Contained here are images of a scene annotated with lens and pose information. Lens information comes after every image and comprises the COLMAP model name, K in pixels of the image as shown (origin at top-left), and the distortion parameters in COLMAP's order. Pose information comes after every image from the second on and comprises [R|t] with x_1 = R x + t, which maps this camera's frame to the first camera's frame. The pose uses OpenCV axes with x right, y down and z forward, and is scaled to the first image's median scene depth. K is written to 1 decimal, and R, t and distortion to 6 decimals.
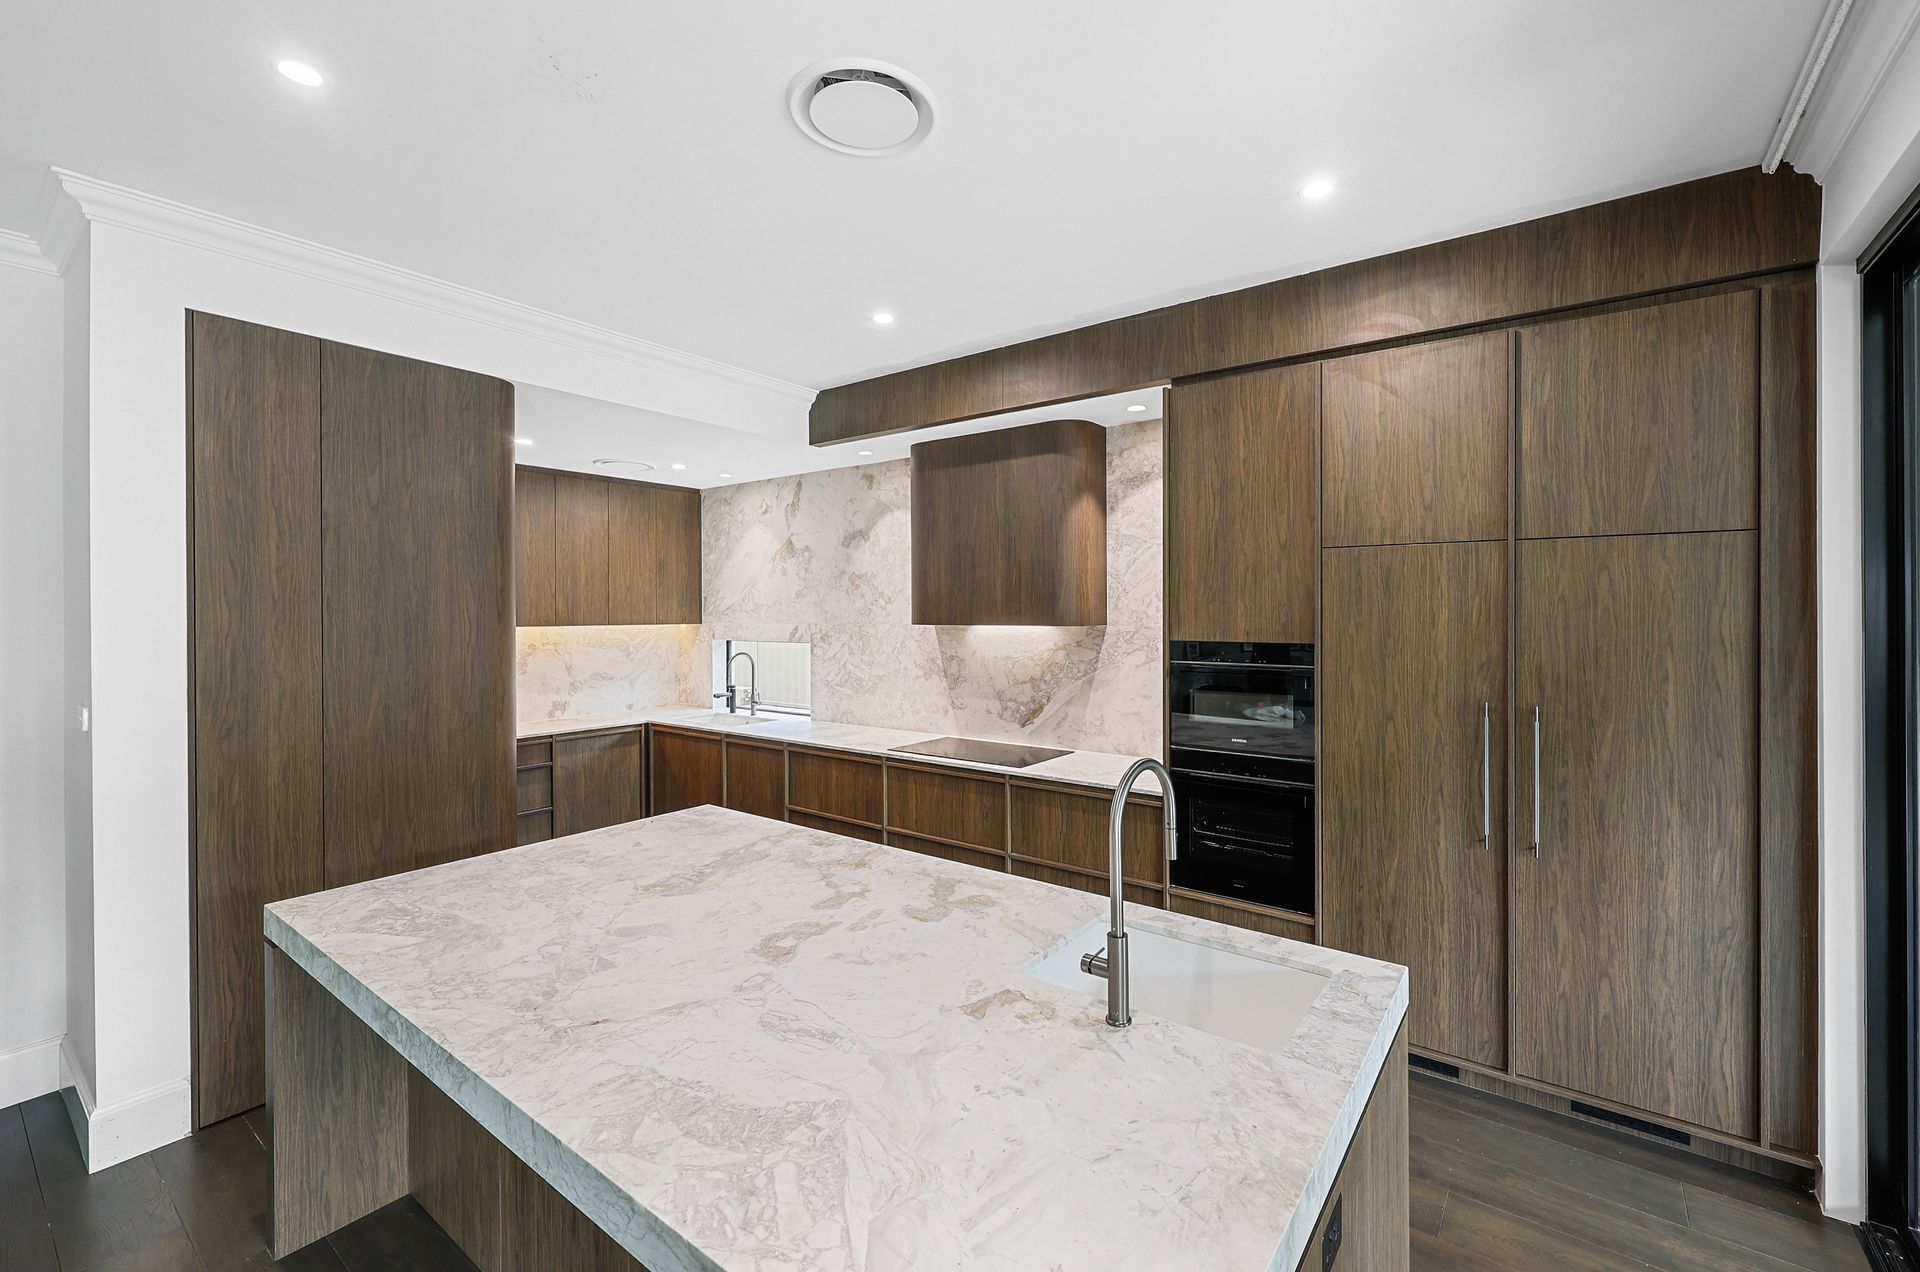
lens RADIAL K [[796.4, 0, 989.8], [0, 796.4, 606.9], [0, 0, 1]] dist [-0.005237, 0.000051]
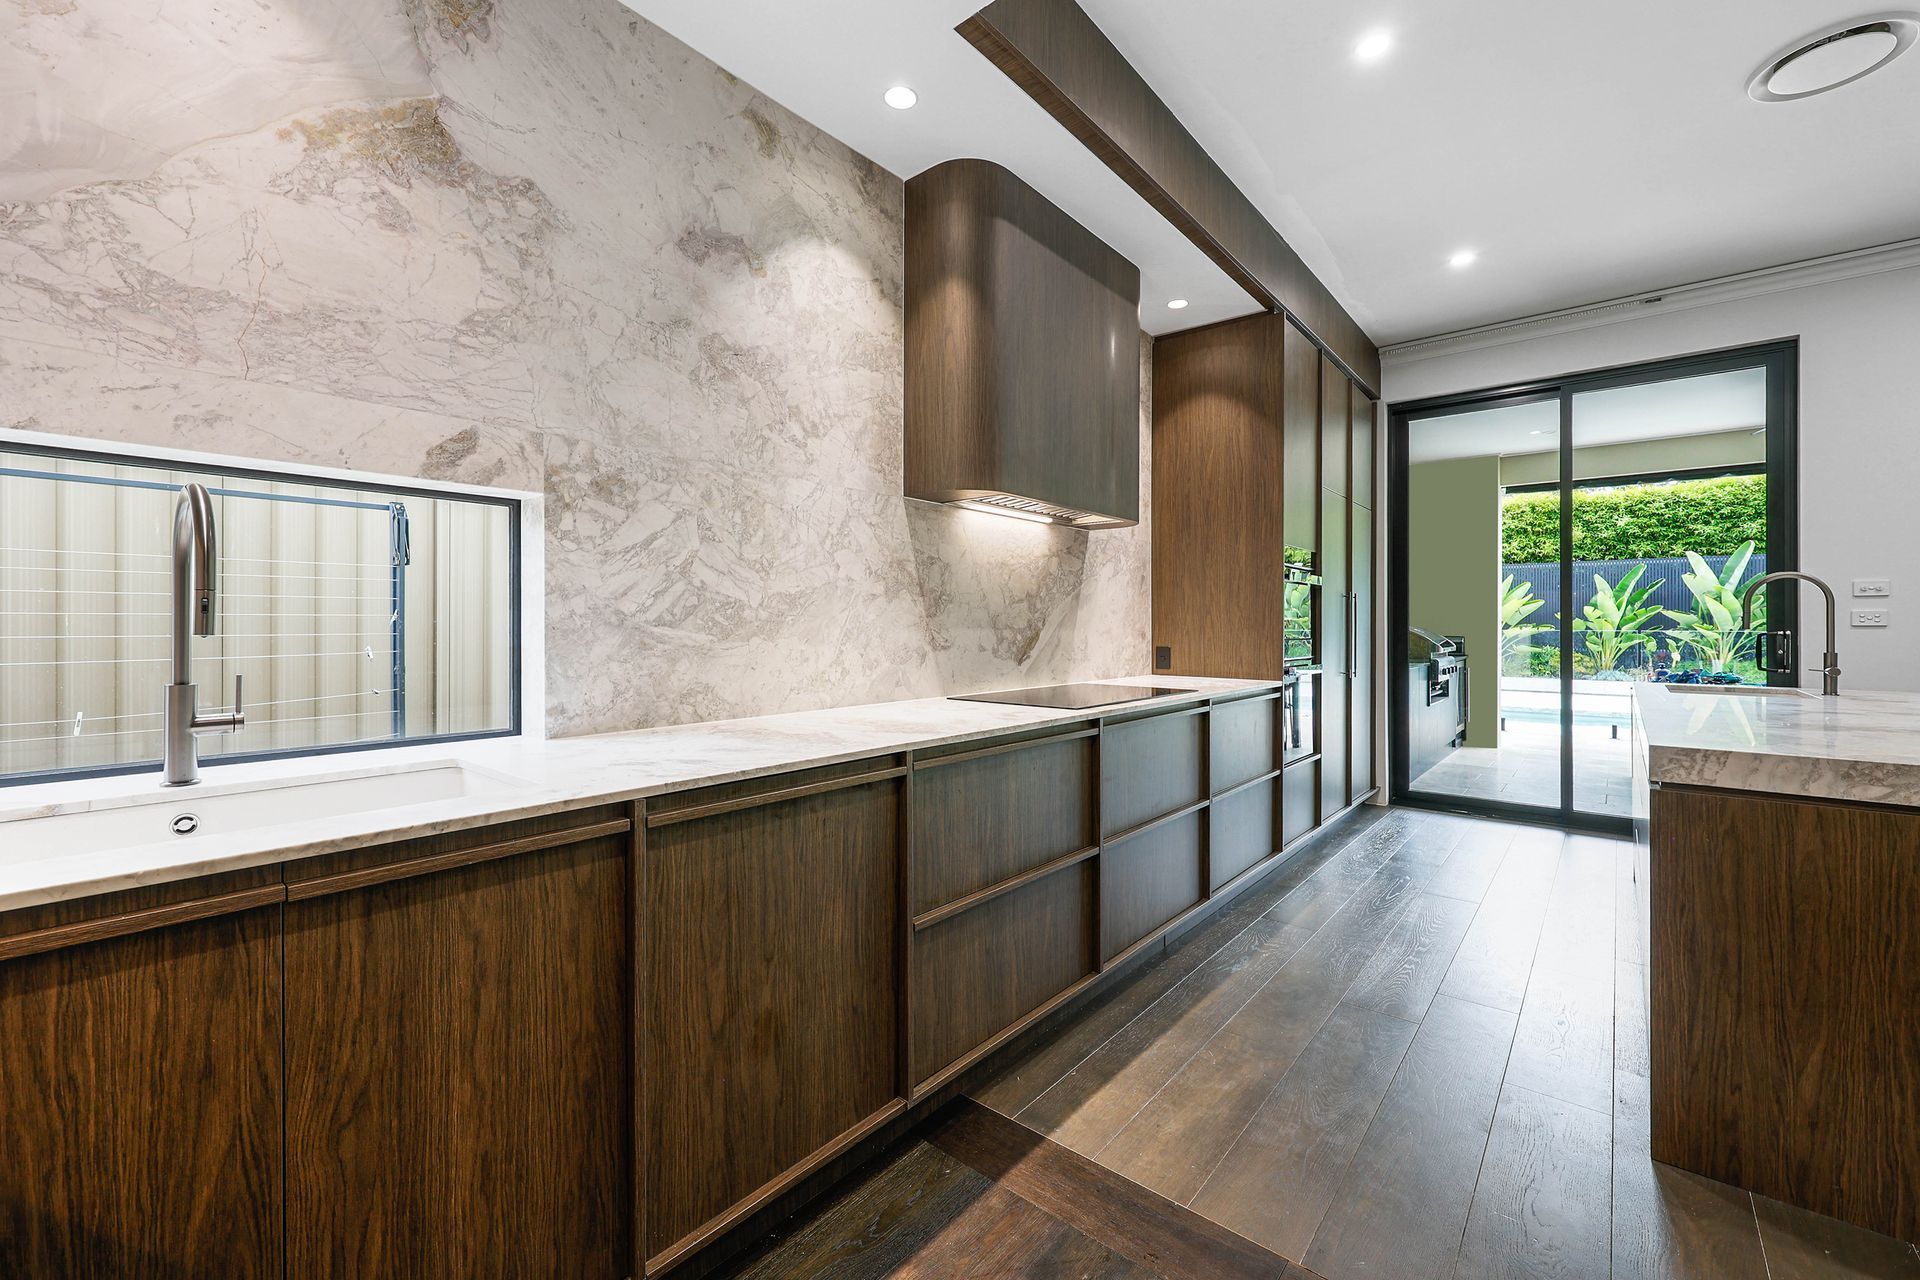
lens RADIAL K [[776.0, 0, 961.4], [0, 776.0, 624.5], [0, 0, 1]] dist [0.000669, -0.000679]
pose [[0.071368, 0.007179, 0.997424, -0.922730], [-0.005115, 0.999964, -0.006831, 0.173552], [-0.997437, -0.004614, 0.071402, 1.442042]]
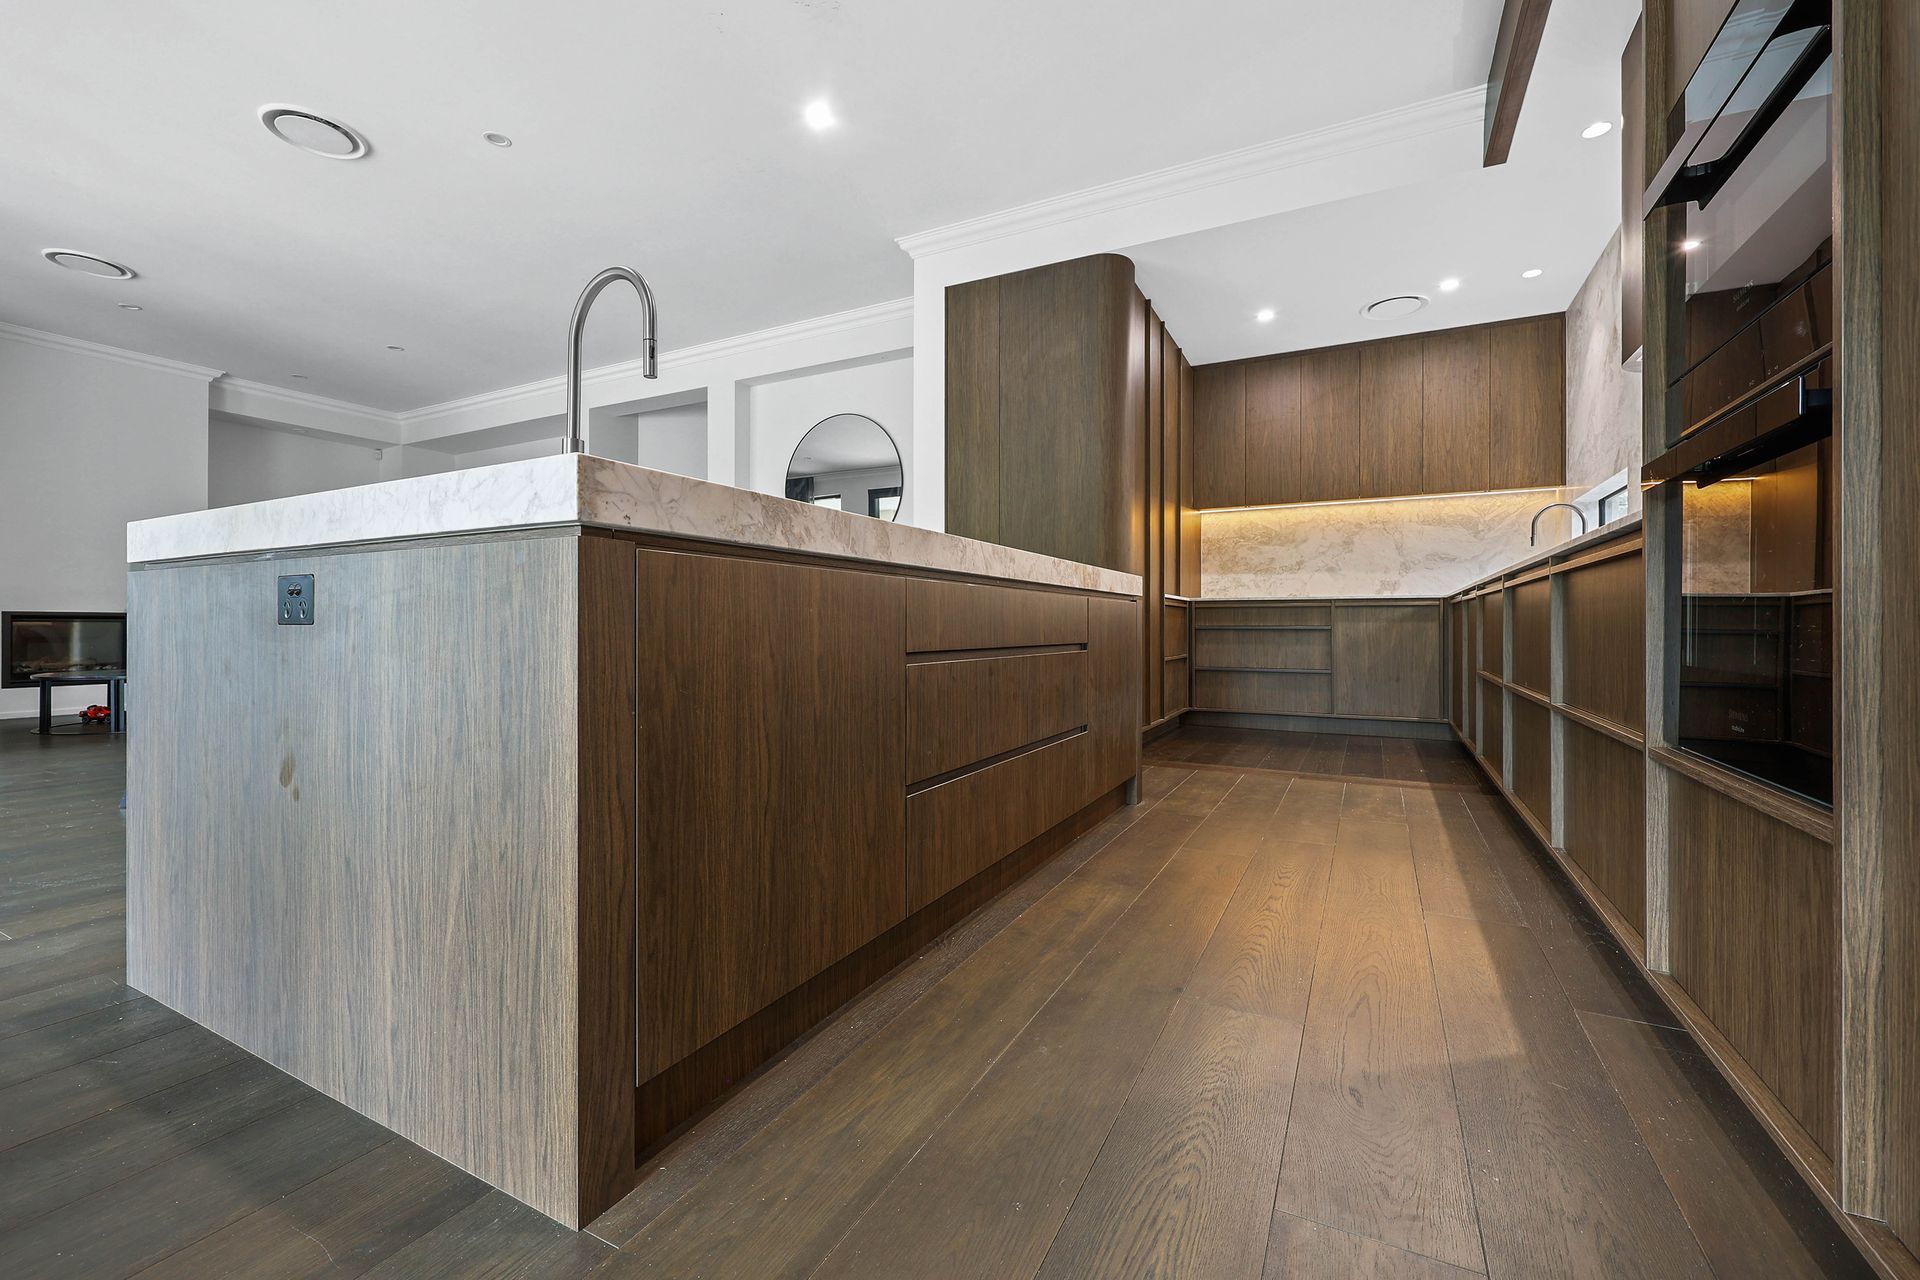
lens RADIAL K [[776.0, 0, 964.5], [0, 776.0, 622.5], [0, 0, 1]] dist [0.000669, -0.000679]
pose [[0.146291, 0.002223, -0.989239, 0.596426], [-0.000438, 0.999998, 0.002183, 0.307911], [0.989242, 0.000114, 0.146291, 0.634073]]
